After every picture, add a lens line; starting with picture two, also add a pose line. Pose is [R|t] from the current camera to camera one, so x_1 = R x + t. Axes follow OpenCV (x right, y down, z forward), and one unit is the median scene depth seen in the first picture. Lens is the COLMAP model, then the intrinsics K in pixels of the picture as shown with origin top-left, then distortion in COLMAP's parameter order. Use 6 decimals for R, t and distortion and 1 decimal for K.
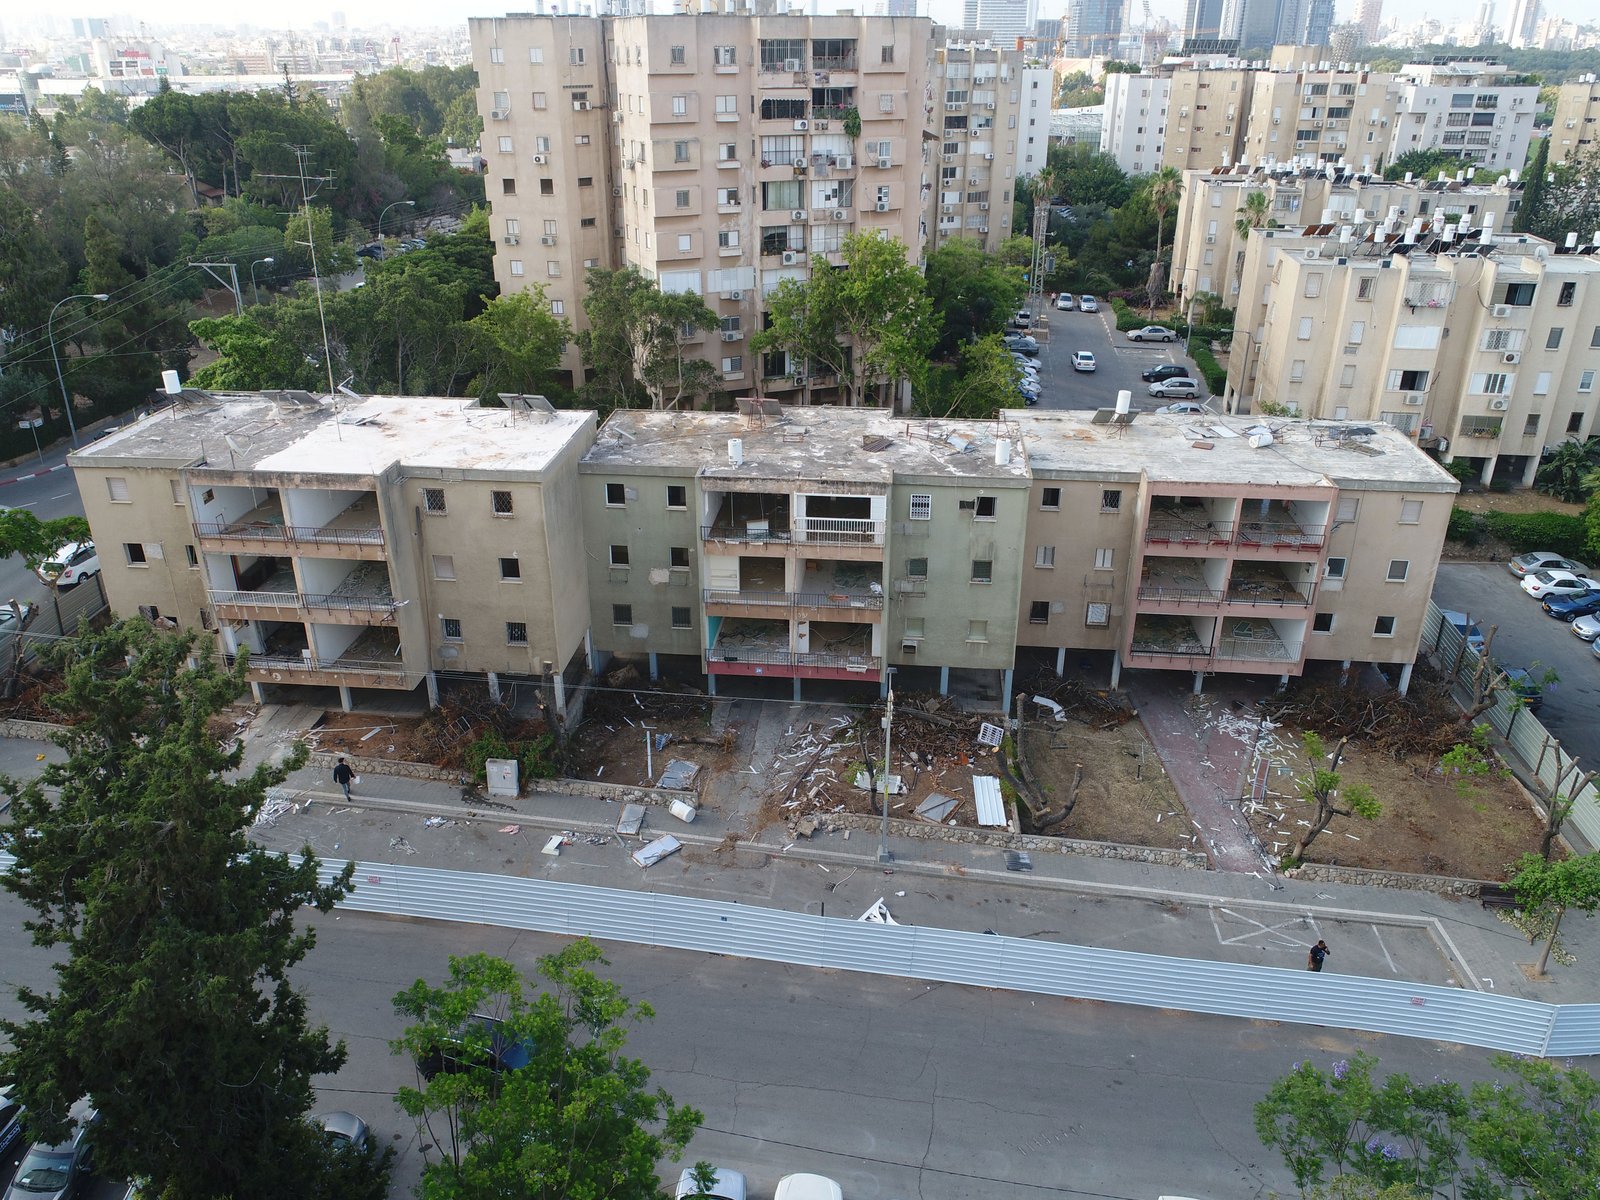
lens RADIAL K [[1205.0, 0, 800.0], [0, 1205.0, 600.0], [0, 0, 1]] dist [0.004181, 0.000805]
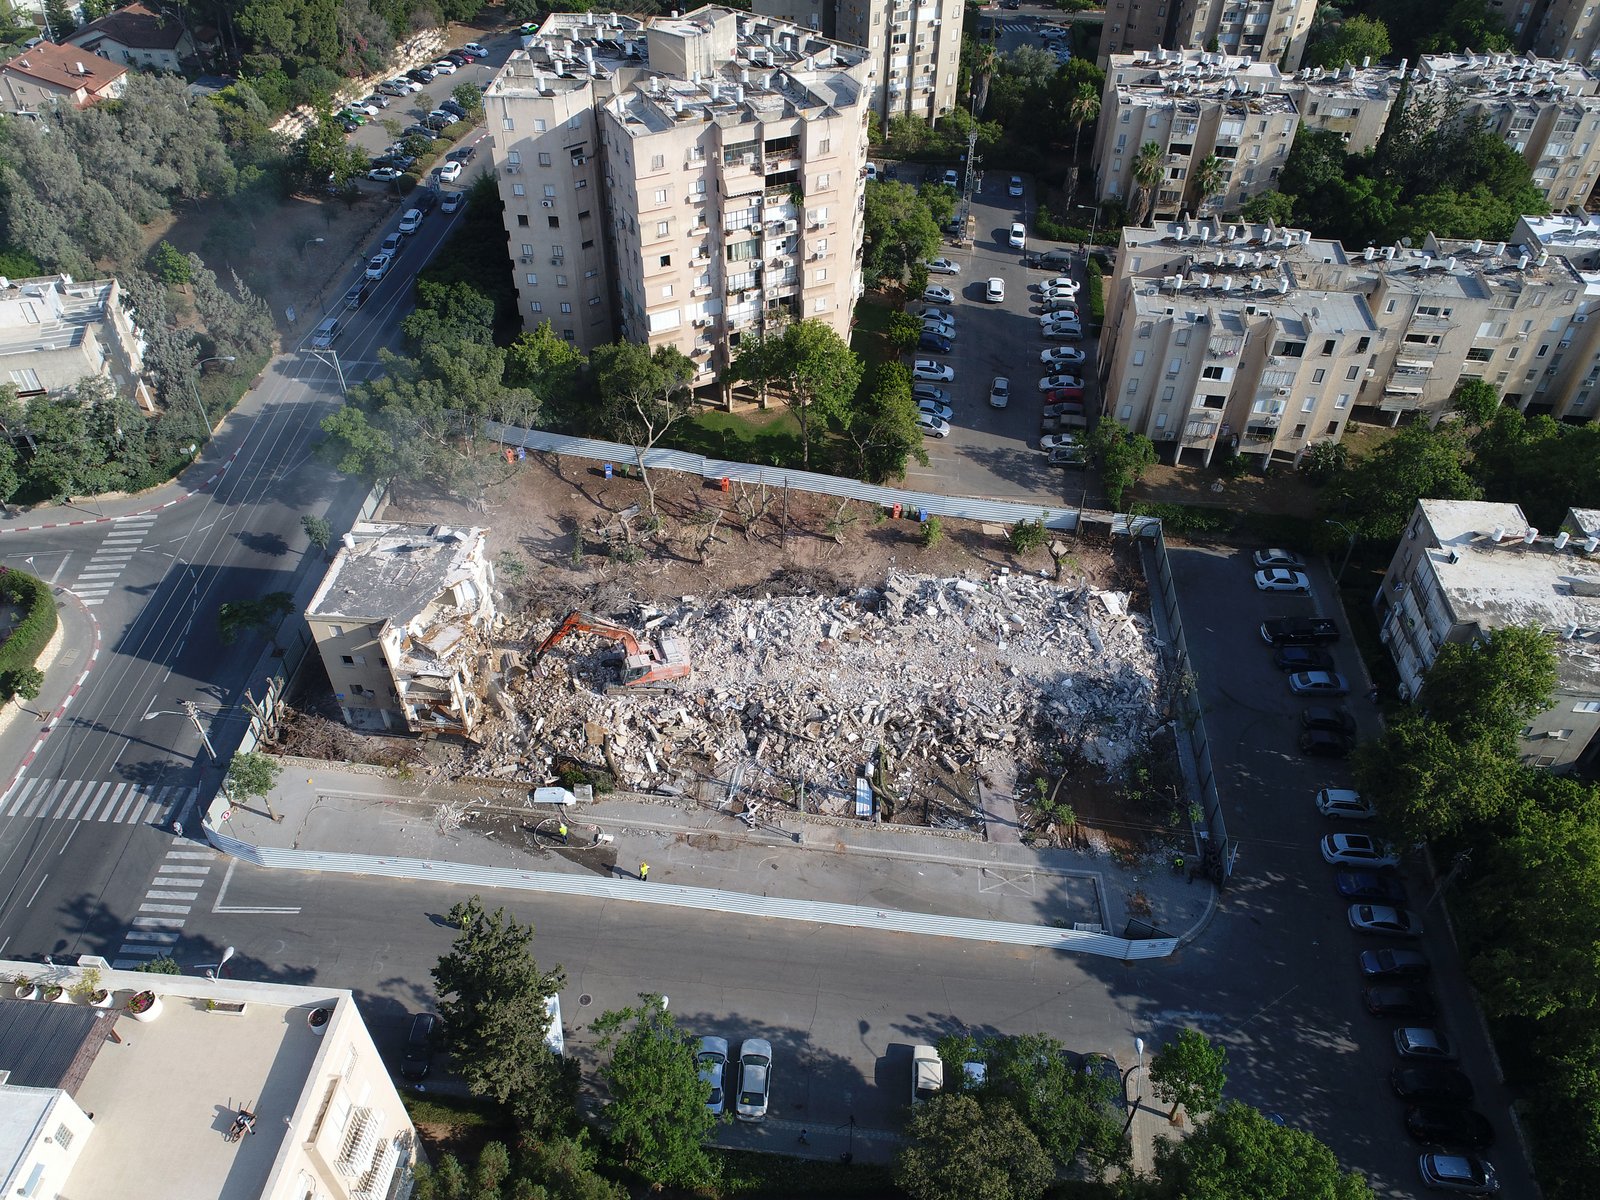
lens RADIAL K [[1205.0, 0, 800.0], [0, 1205.0, 600.0], [0, 0, 1]] dist [0.004181, 0.000805]
pose [[0.999786, -0.006377, 0.019679, 0.018023], [0.000363, 0.956560, 0.291534, -0.337949], [-0.020683, -0.291465, 0.956358, -0.316675]]
